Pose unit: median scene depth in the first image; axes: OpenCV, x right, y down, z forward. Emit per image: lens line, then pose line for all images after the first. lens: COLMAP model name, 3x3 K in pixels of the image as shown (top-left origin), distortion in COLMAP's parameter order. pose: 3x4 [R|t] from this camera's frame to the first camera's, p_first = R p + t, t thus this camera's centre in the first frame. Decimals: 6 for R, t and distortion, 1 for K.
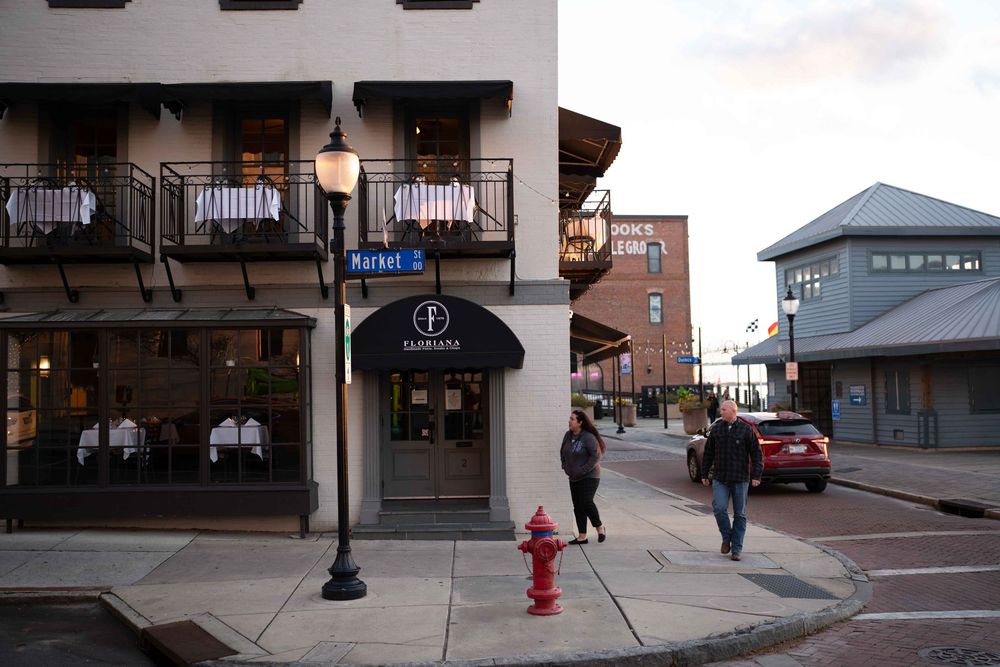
lens RADIAL K [[1012.4, 0, 500.0], [0, 1012.4, 333.5], [0, 0, 1]] dist [-0.008392, 0.005238]
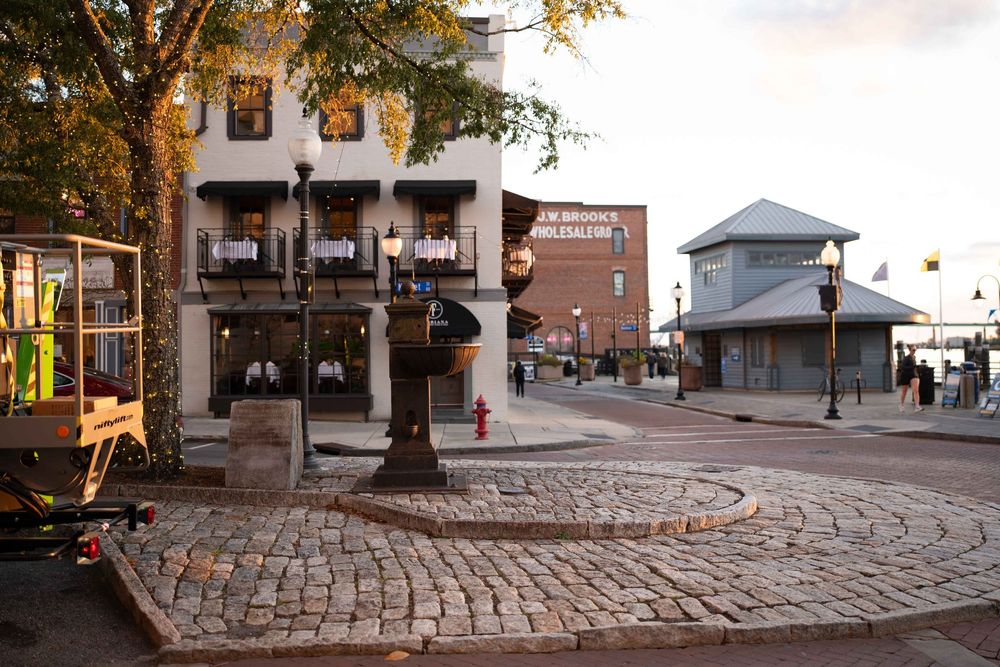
lens RADIAL K [[1012.4, 0, 500.0], [0, 1012.4, 333.5], [0, 0, 1]] dist [-0.008392, 0.005238]
pose [[0.999983, 0.004536, 0.003544, 0.025424], [-0.004657, 0.999374, 0.035075, -0.017908], [-0.003383, -0.035091, 0.999378, -0.451025]]
